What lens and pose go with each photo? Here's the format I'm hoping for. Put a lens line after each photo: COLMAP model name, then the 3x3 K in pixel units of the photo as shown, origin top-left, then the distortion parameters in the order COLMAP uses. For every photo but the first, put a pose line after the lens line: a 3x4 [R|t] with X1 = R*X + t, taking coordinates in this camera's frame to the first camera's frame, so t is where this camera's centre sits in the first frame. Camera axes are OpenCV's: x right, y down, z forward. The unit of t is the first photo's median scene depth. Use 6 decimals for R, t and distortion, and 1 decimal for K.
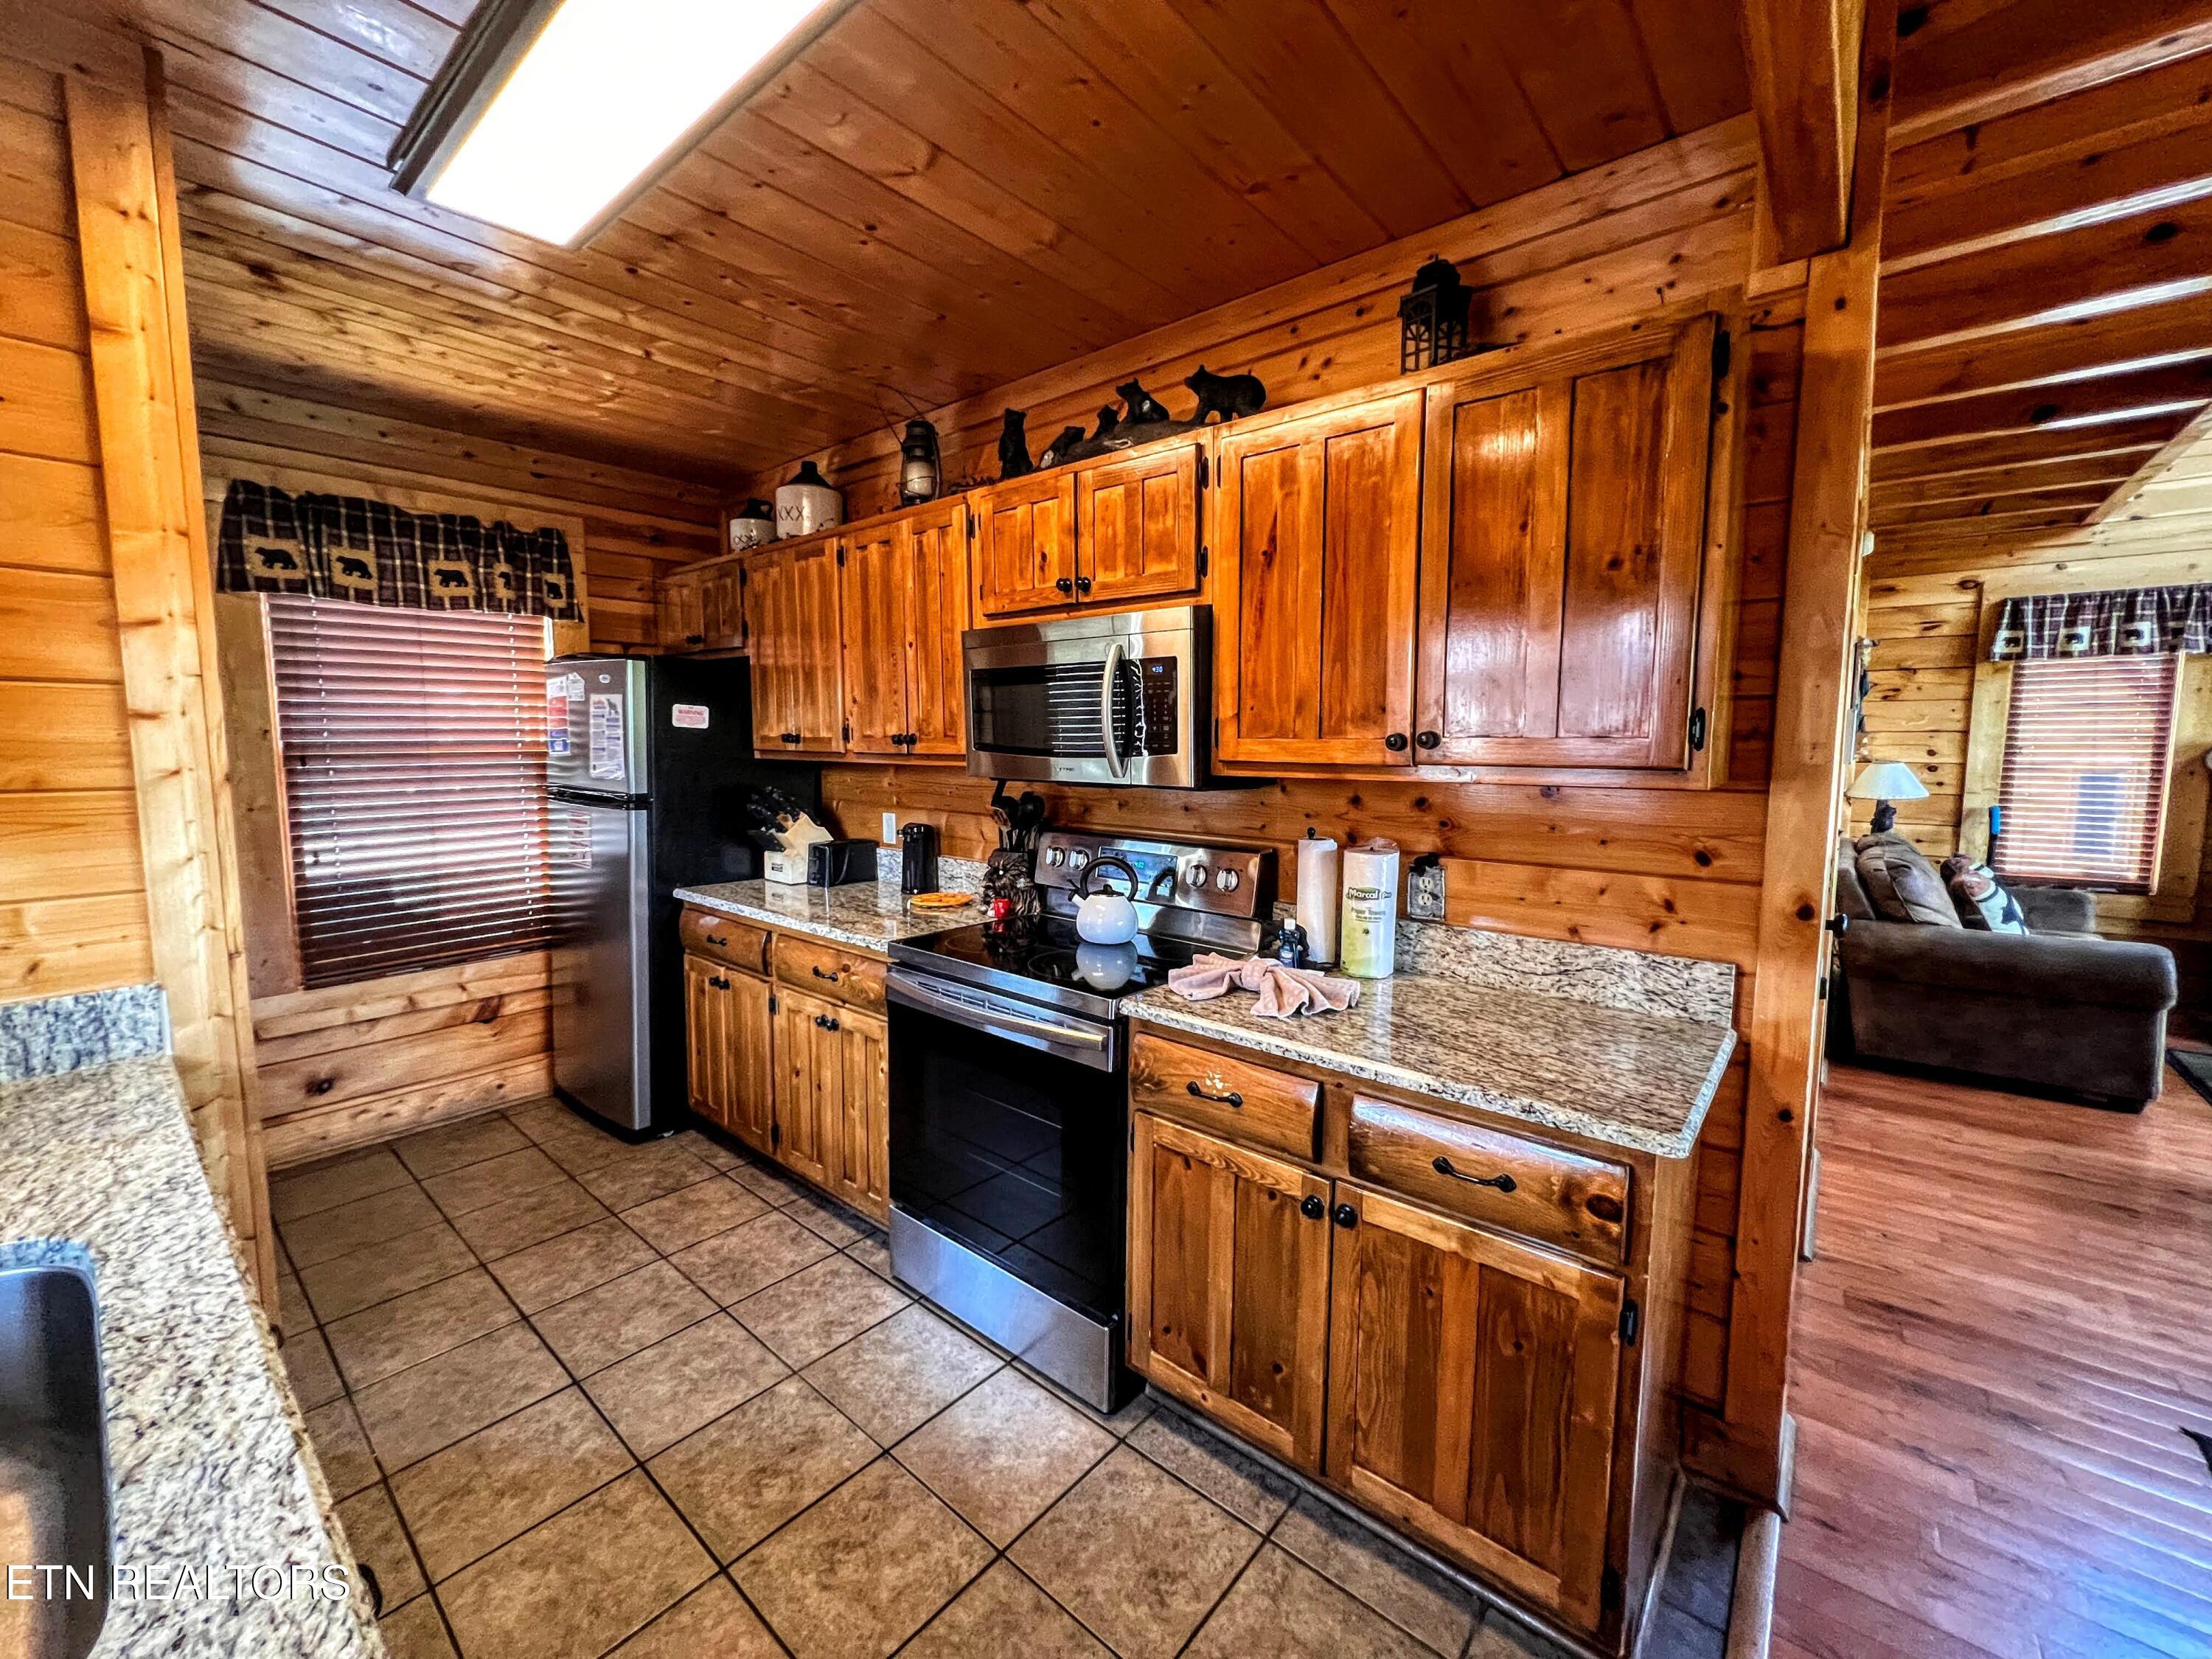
lens RADIAL K [[887.7, 0, 1105.2], [0, 887.7, 820.6], [0, 0, 1]] dist [0.000767, -0.000574]
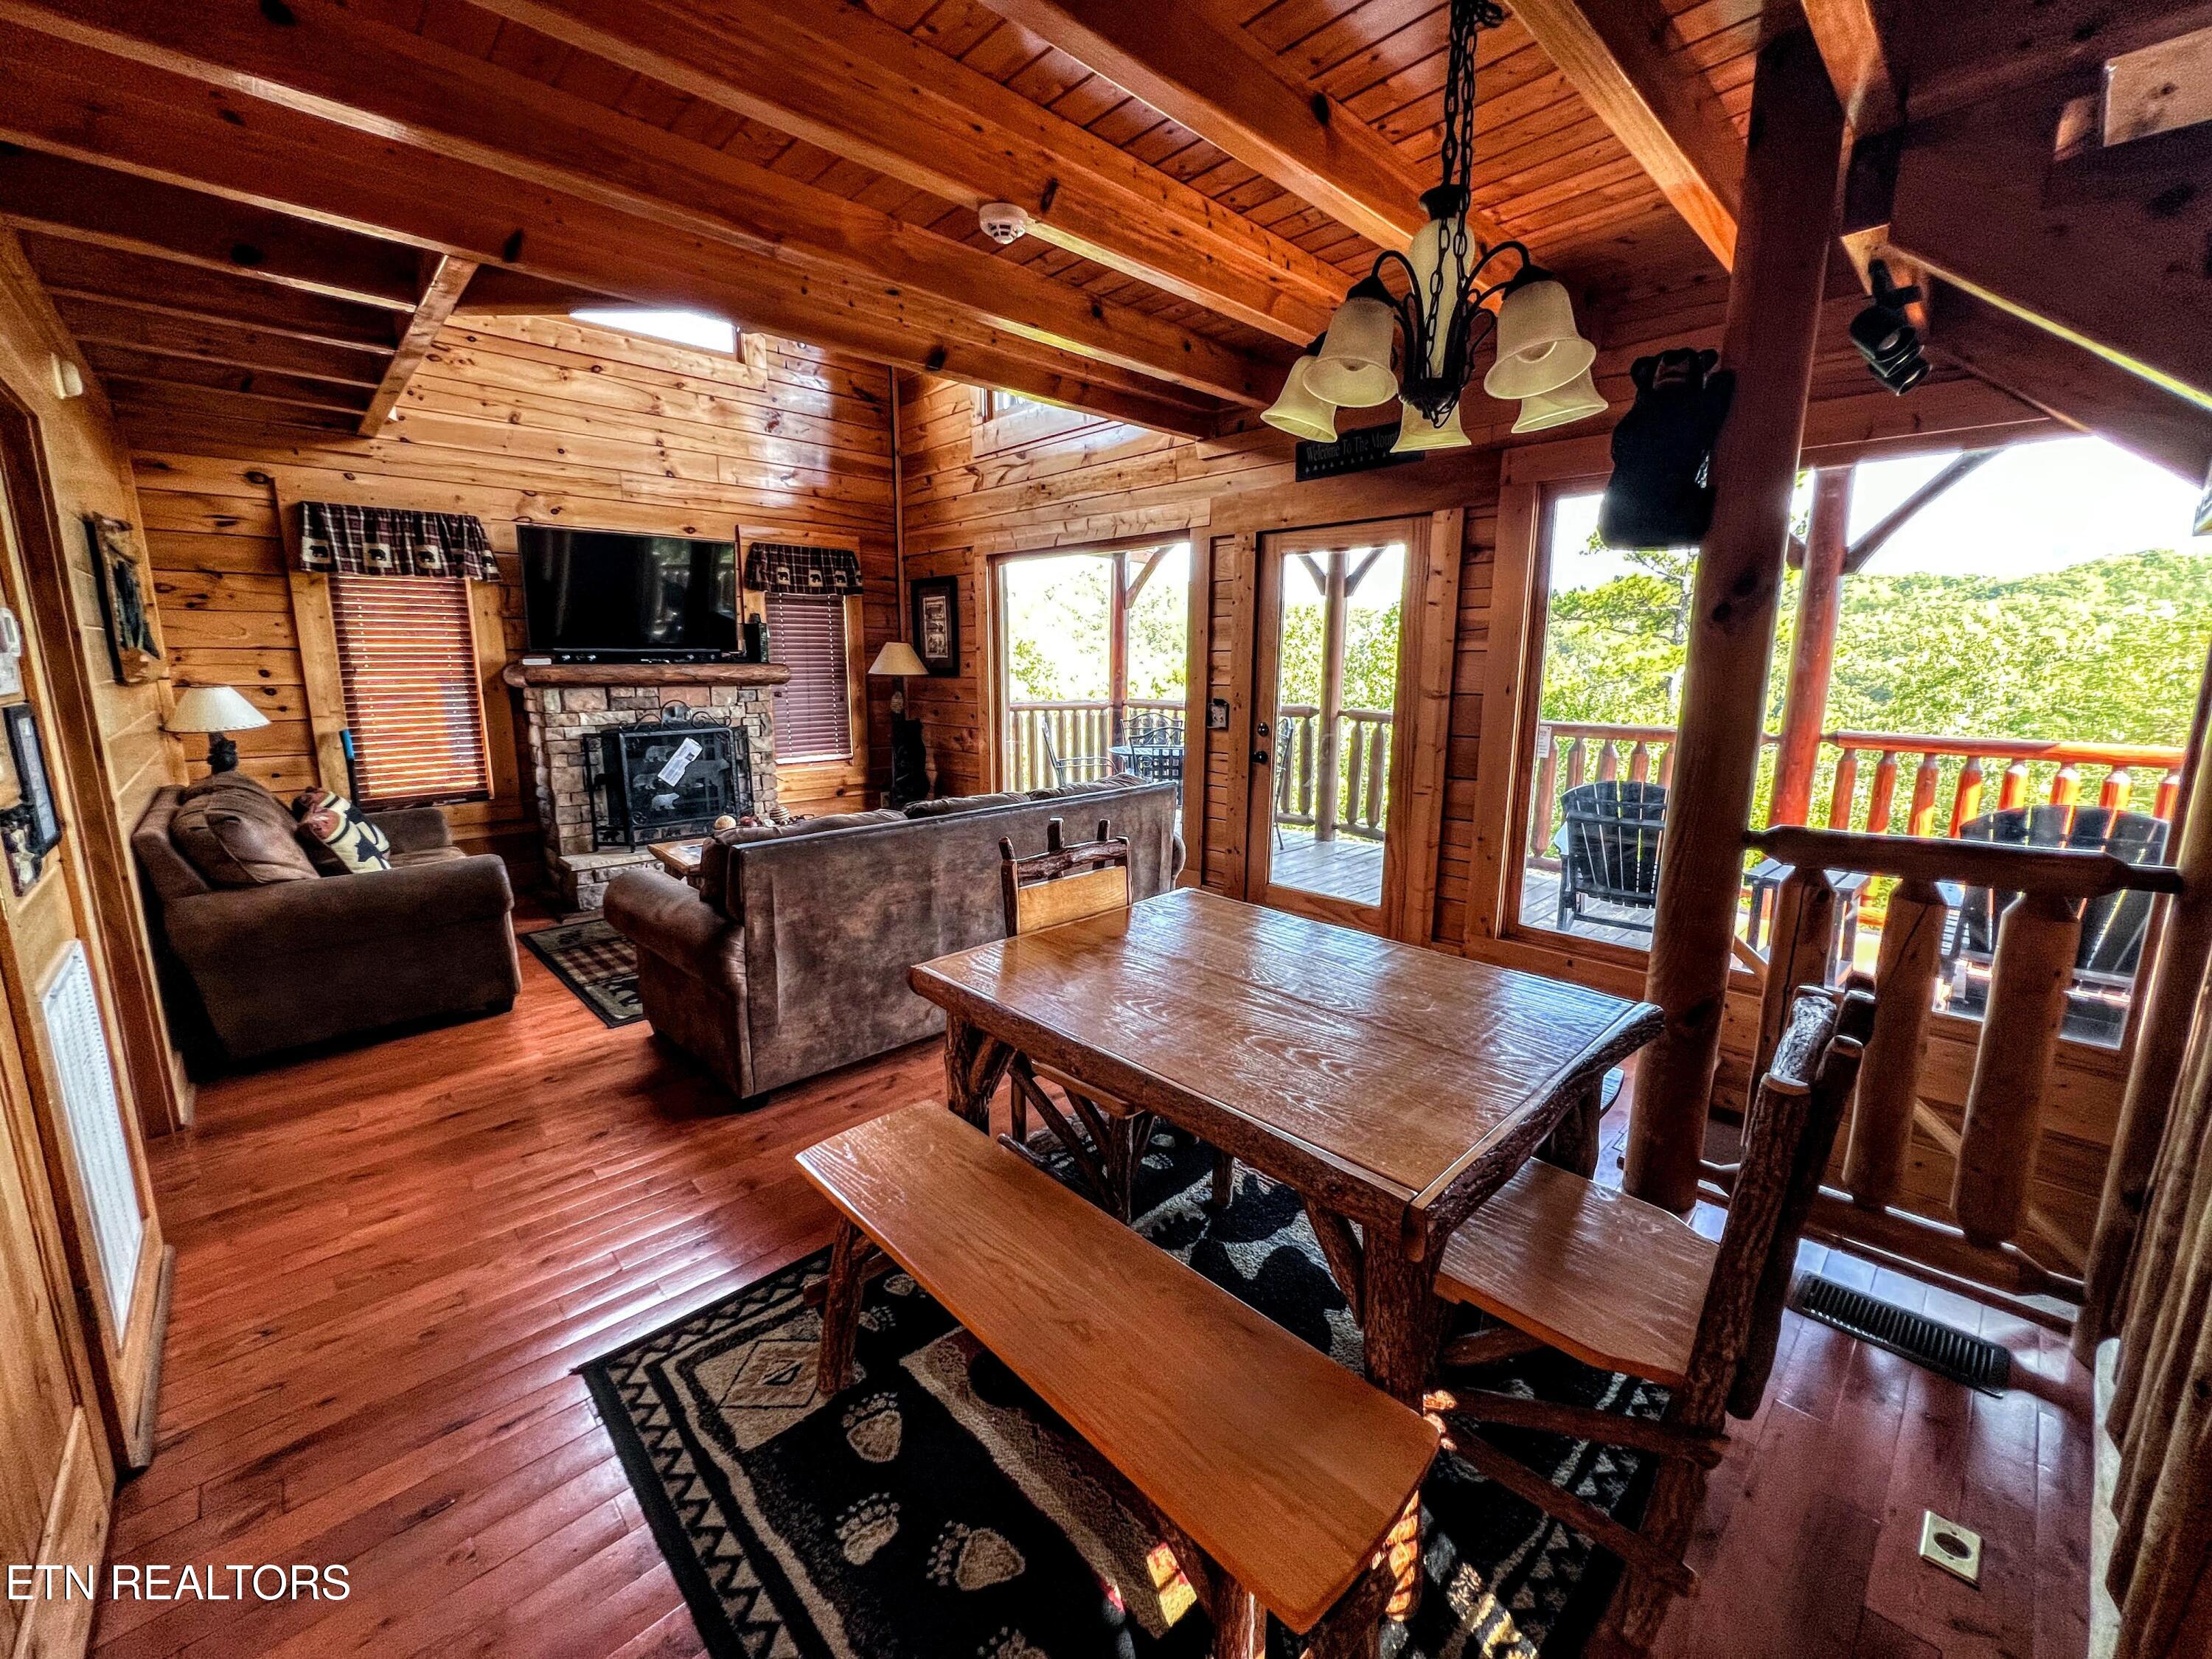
lens RADIAL K [[887.7, 0, 1090.9], [0, 887.7, 827.3], [0, 0, 1]] dist [0.000767, -0.000574]
pose [[0.121722, -0.182839, 0.975579, 0.169644], [0.087953, 0.981008, 0.172882, -0.008390], [-0.988660, 0.064762, 0.135492, 0.101223]]
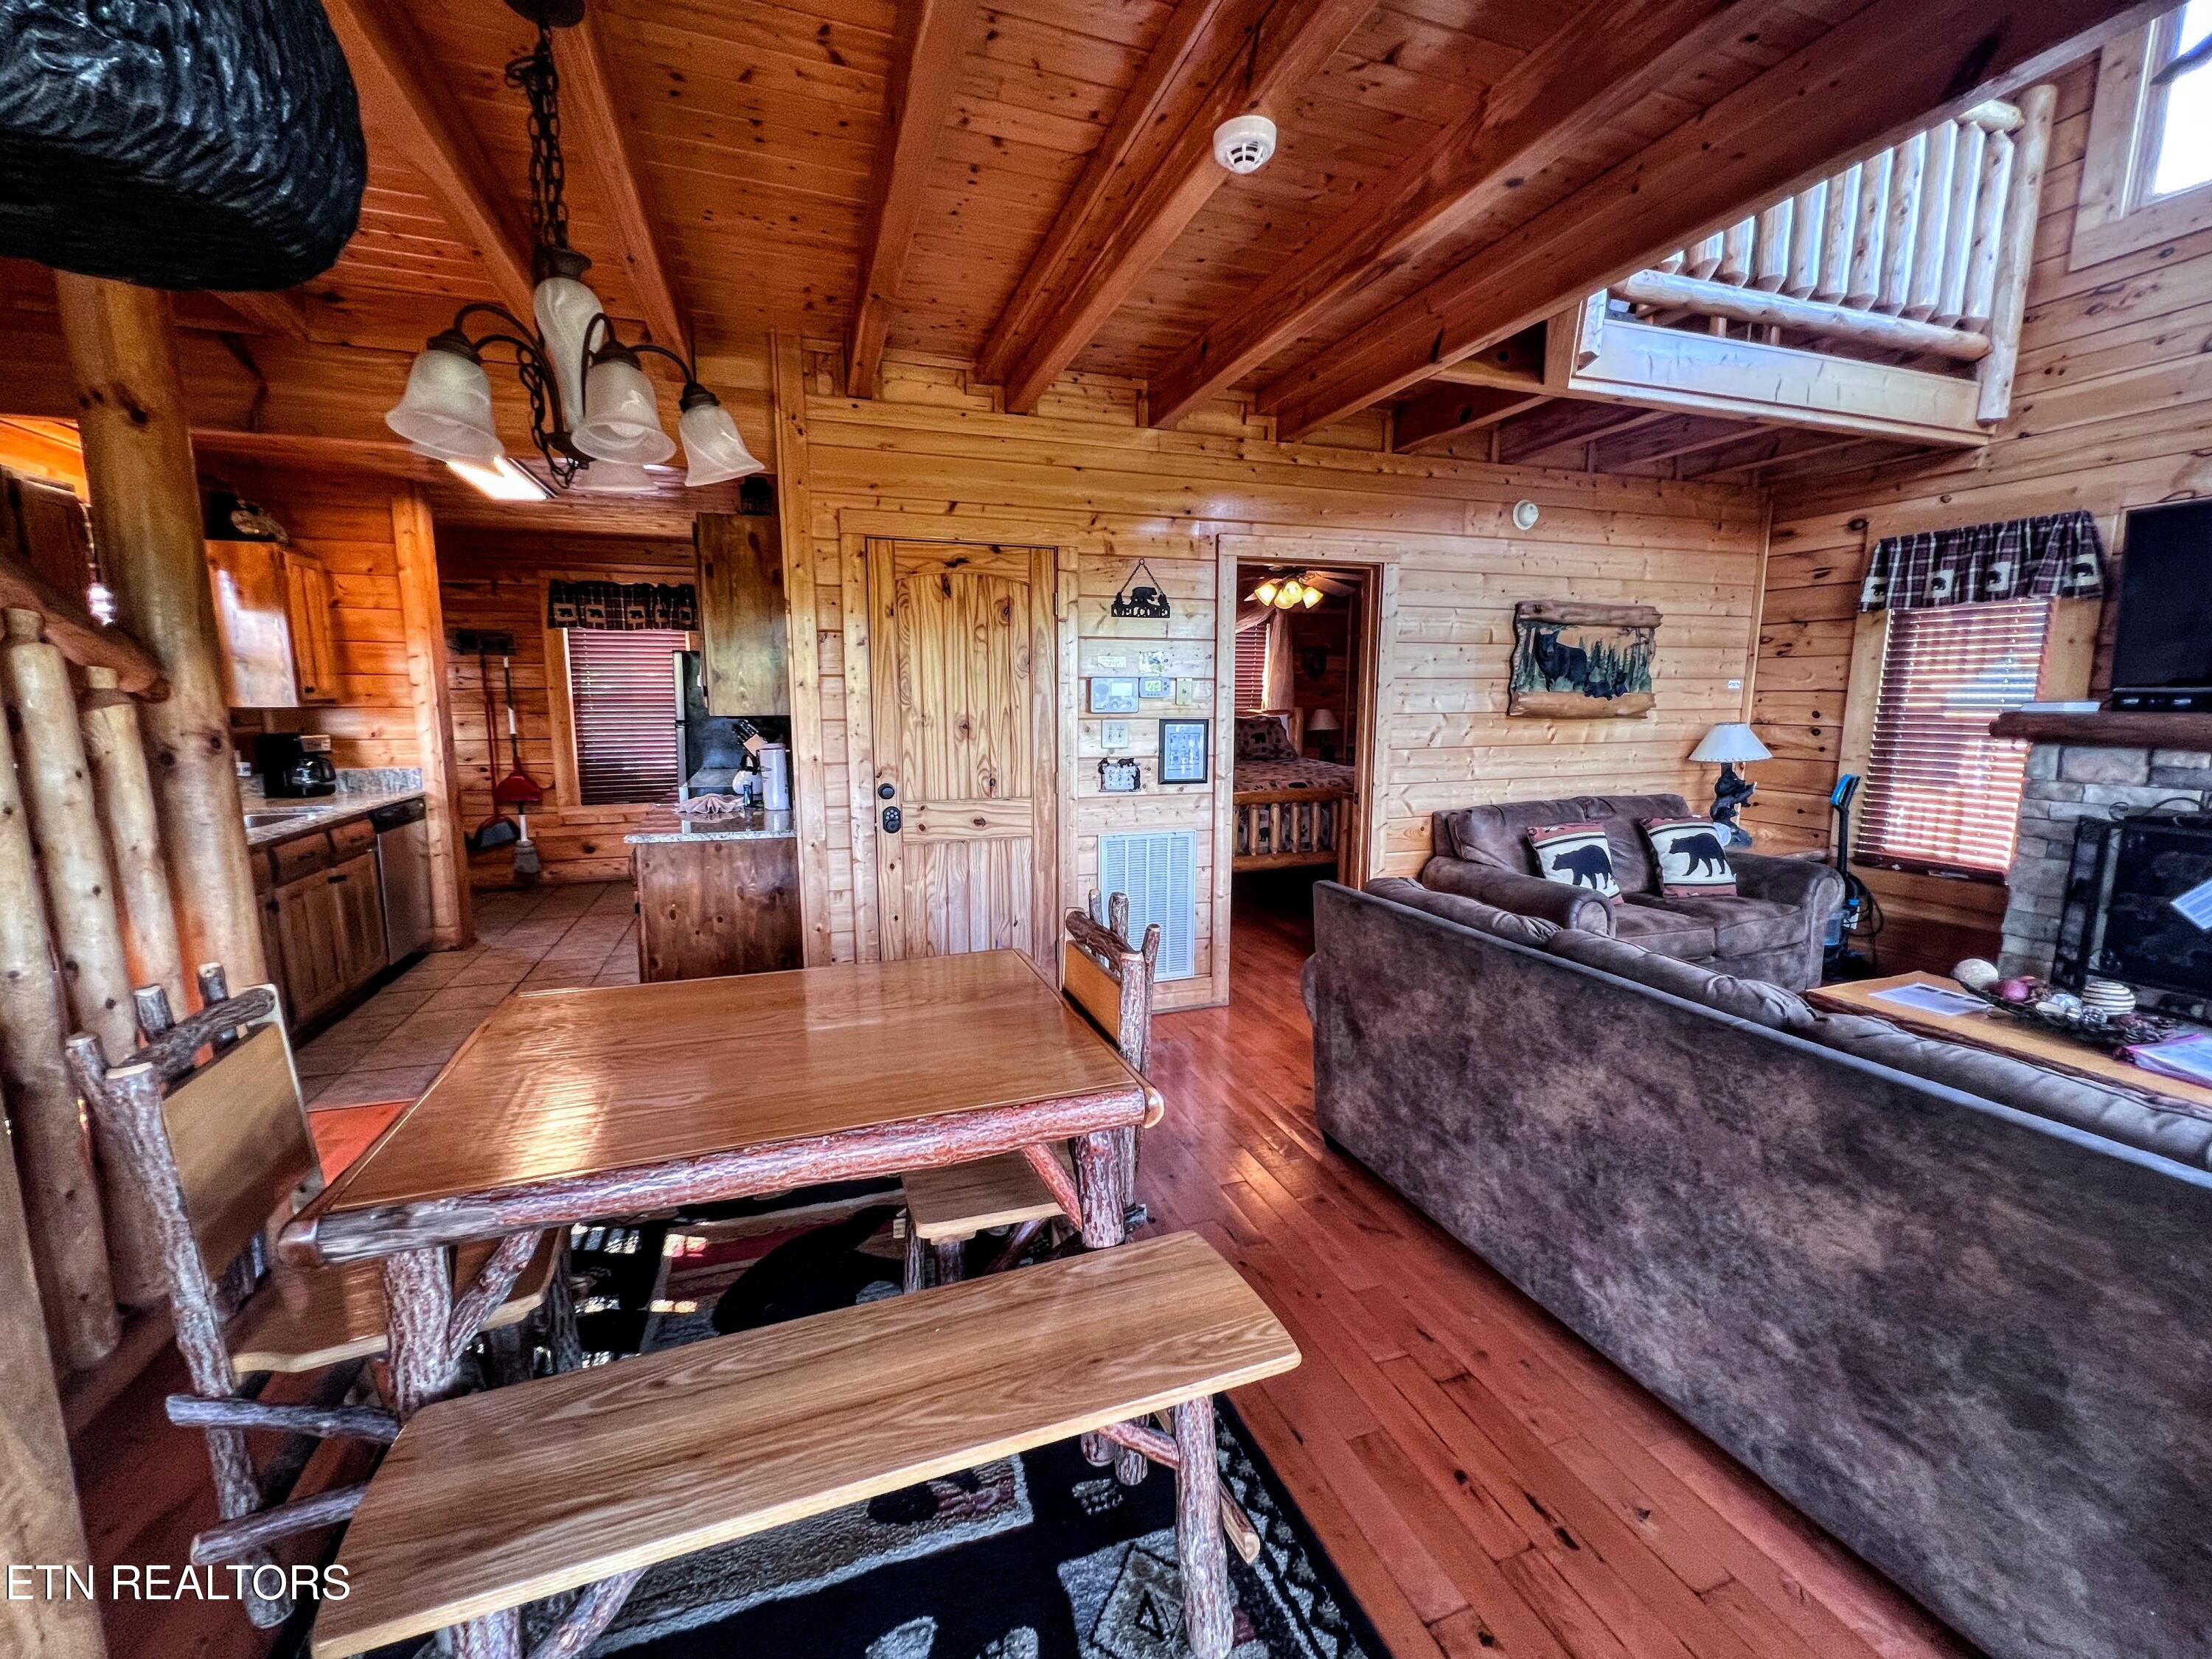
lens RADIAL K [[887.7, 0, 1106.9], [0, 887.7, 821.9], [0, 0, 1]] dist [0.000767, -0.000574]
pose [[0.861628, 0.077879, -0.501530, 0.851488], [-0.051207, 0.996454, 0.066758, 0.010098], [0.504950, -0.031839, 0.862561, -0.165168]]
